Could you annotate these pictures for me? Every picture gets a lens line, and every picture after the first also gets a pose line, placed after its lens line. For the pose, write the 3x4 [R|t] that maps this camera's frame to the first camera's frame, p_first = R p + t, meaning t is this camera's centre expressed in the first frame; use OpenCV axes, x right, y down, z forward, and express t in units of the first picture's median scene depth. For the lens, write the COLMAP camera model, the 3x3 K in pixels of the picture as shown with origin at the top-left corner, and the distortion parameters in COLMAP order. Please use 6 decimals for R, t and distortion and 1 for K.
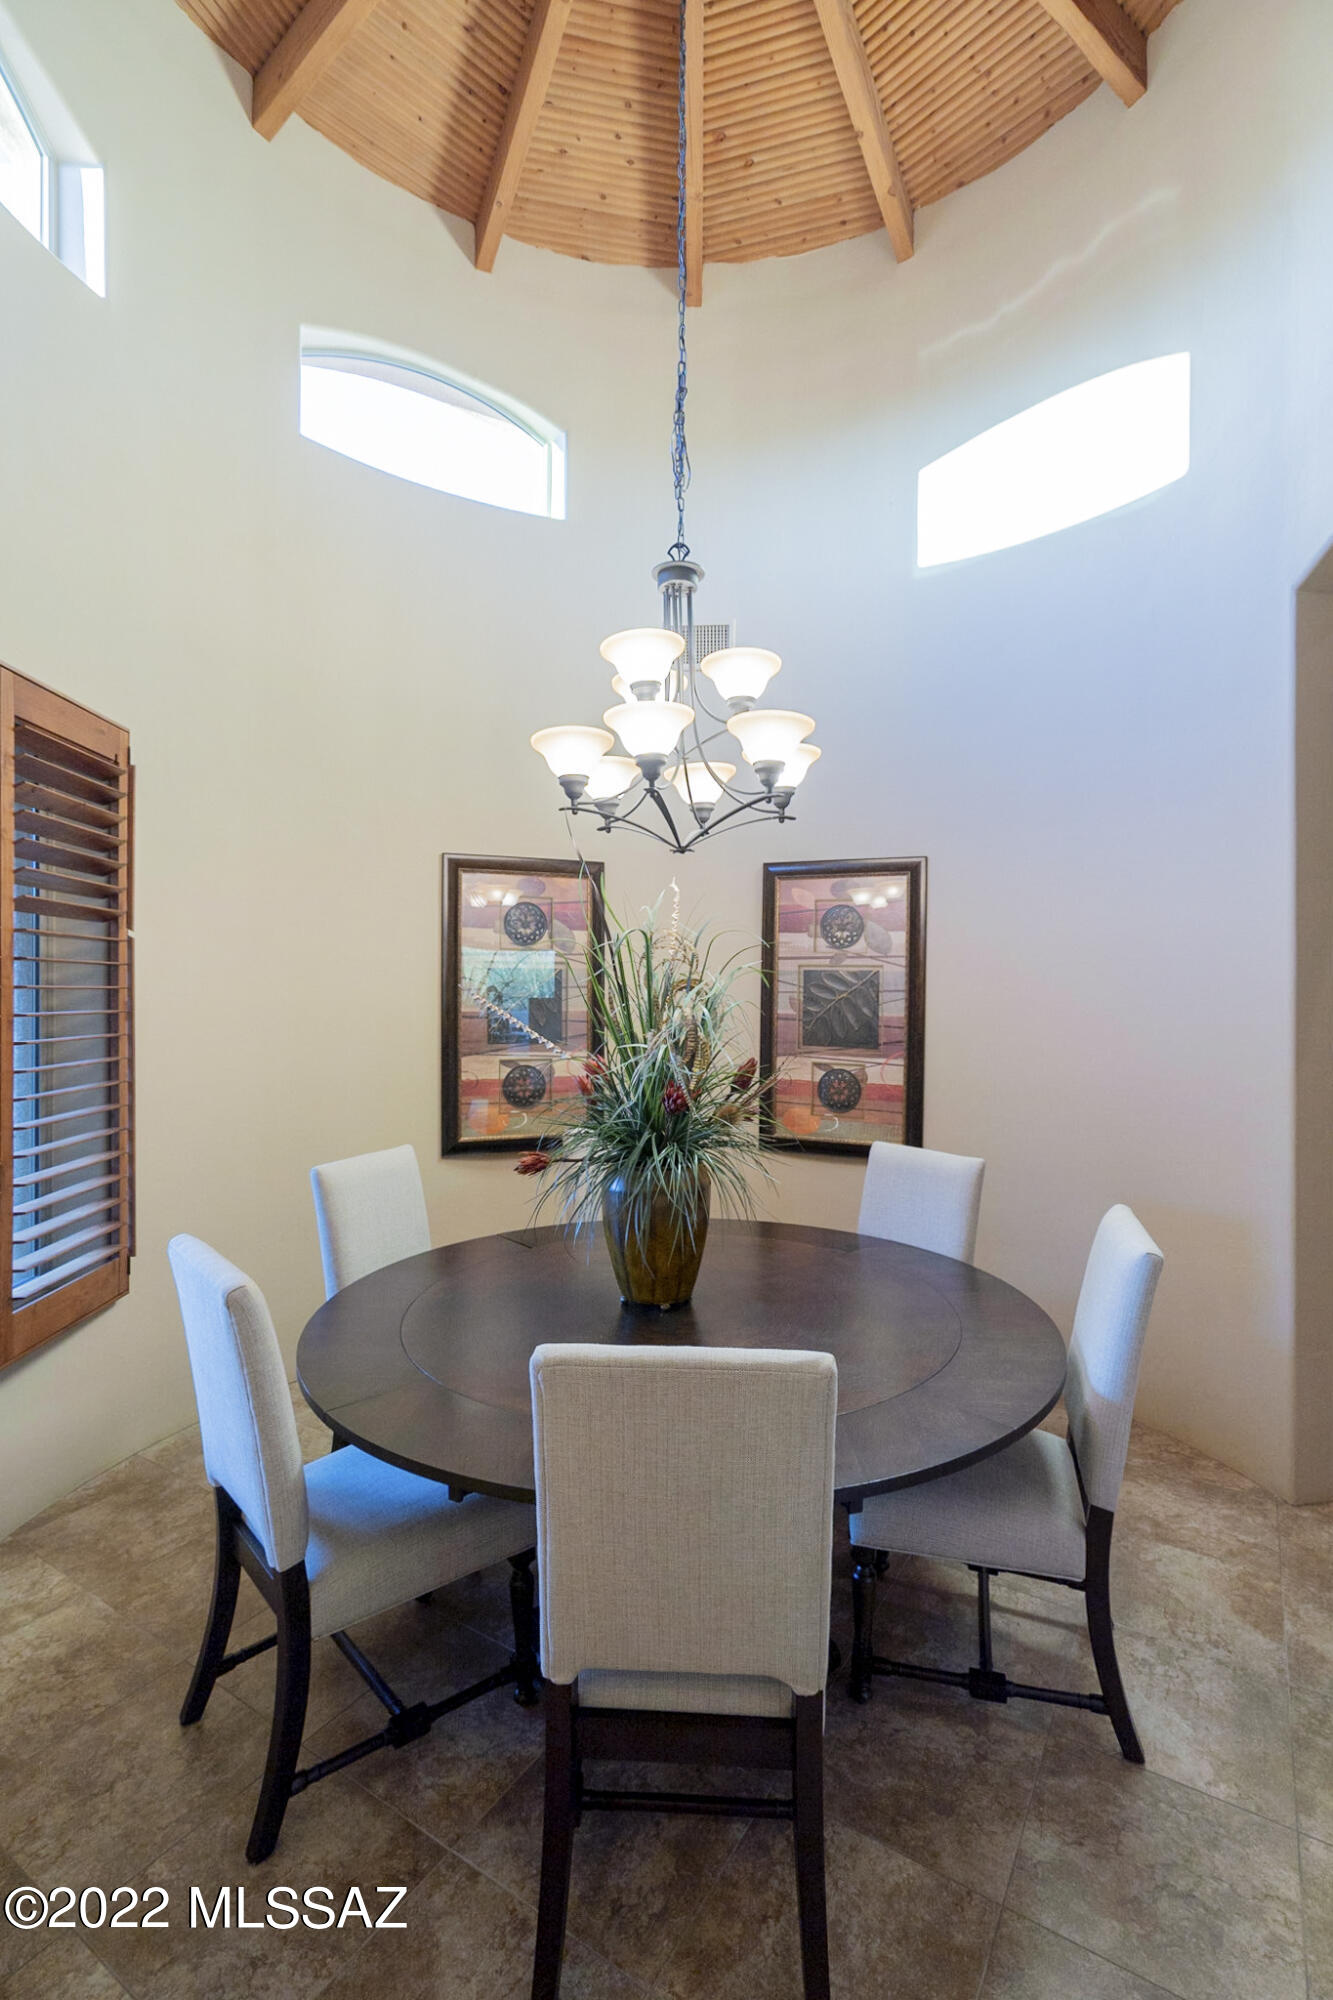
lens RADIAL K [[900.8, 0, 678.3], [0, 900.8, 991.3], [0, 0, 1]] dist [-0.000359, 0.000690]
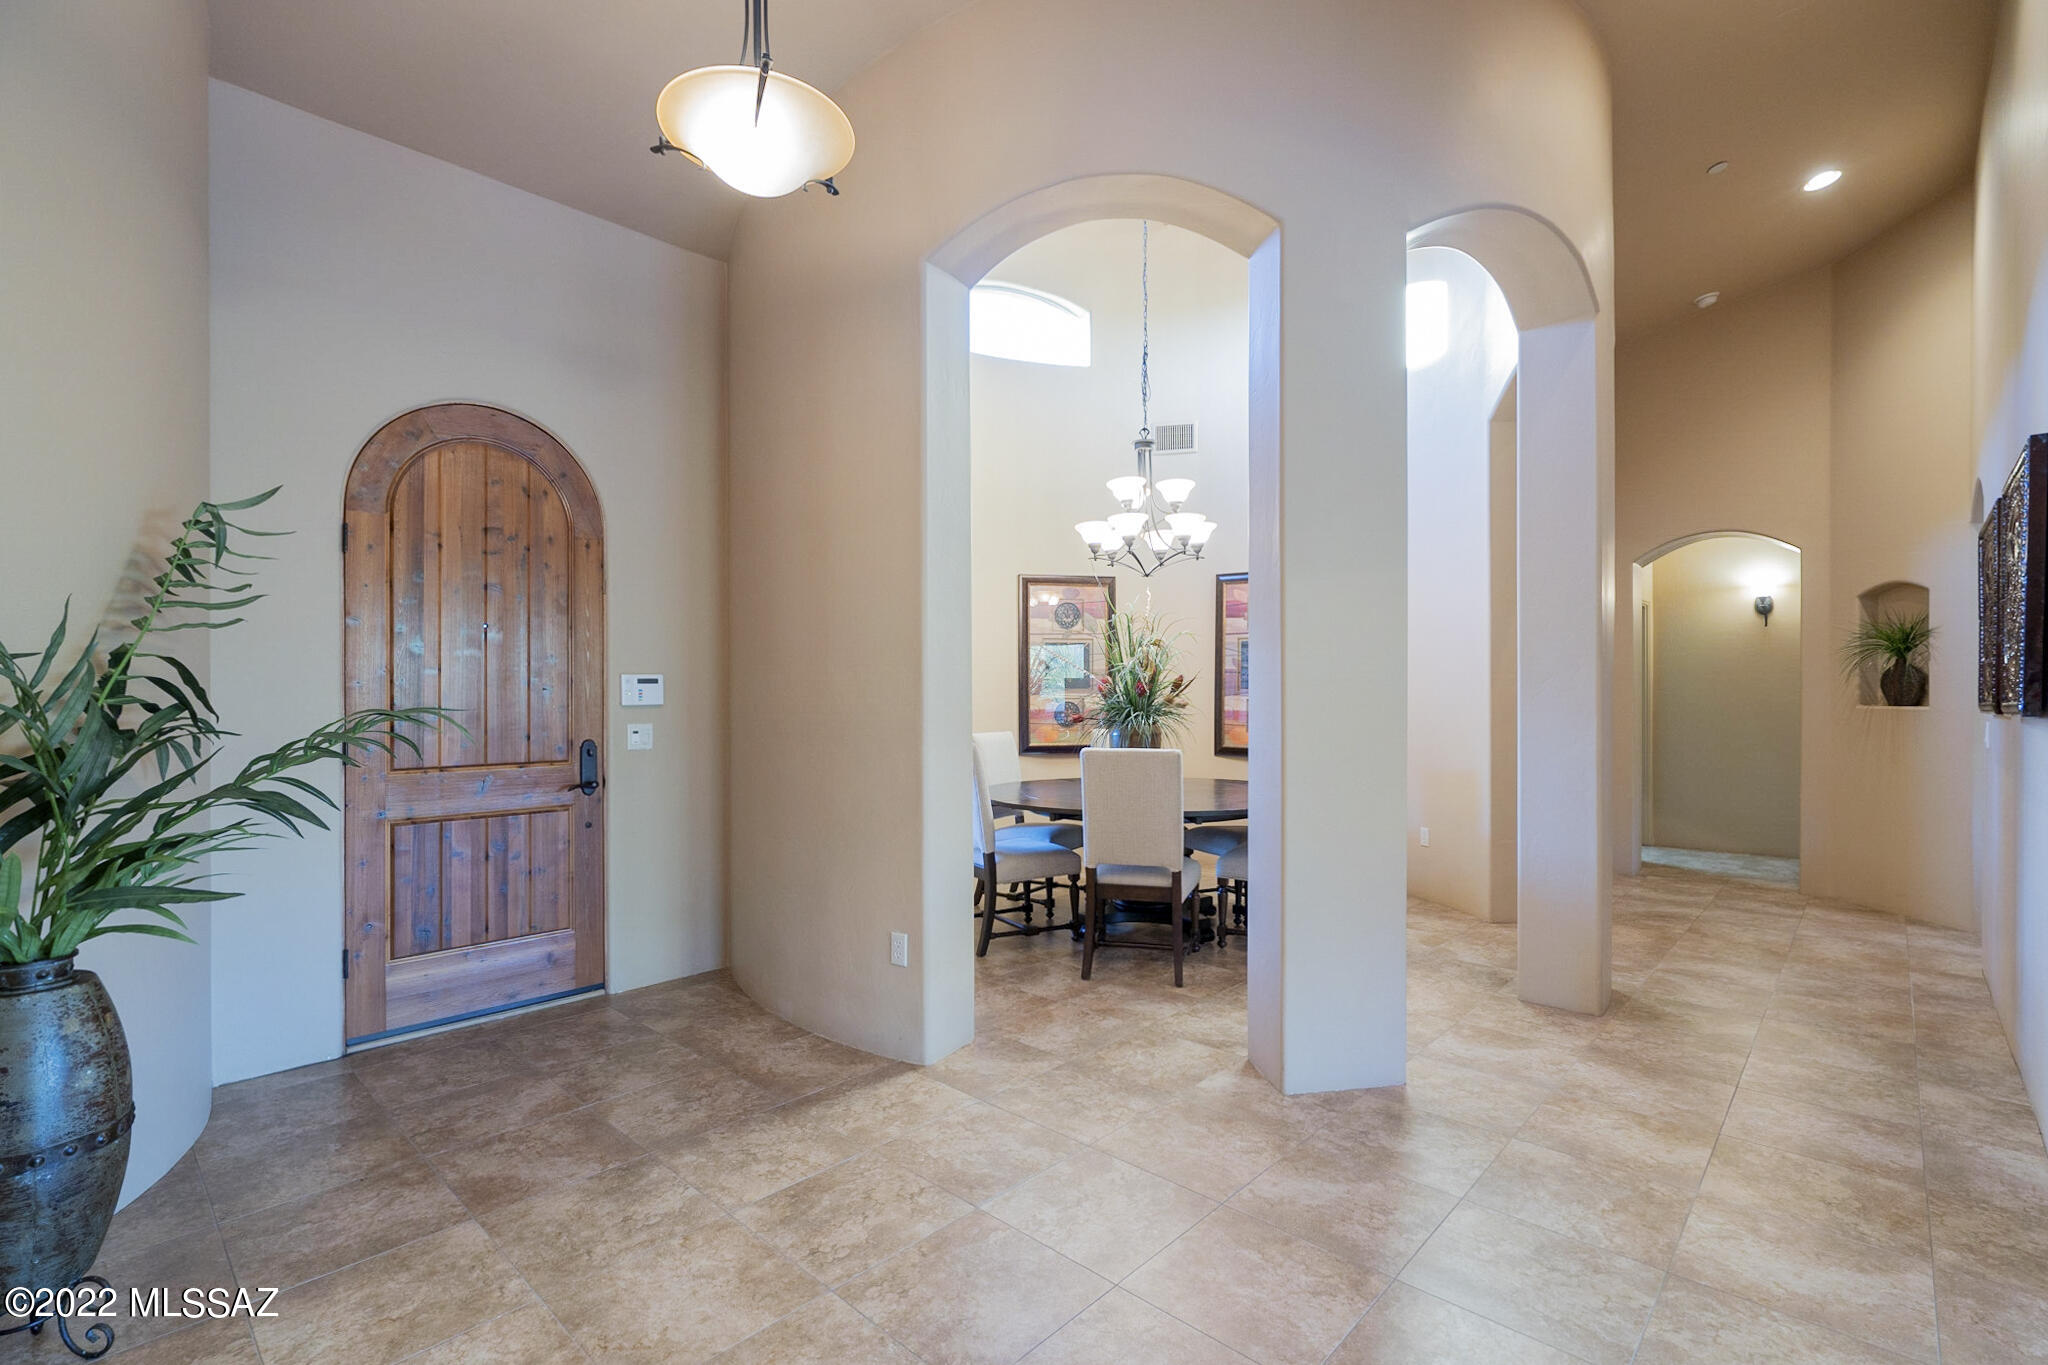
lens RADIAL K [[922.4, 0, 1040.7], [0, 922.4, 687.7], [0, 0, 1]] dist [-0.000359, 0.000690]
pose [[0.983942, -0.004700, -0.178428, 0.140587], [0.003801, 0.999978, -0.005378, 0.112038], [0.178450, 0.004613, 0.983938, -1.134993]]
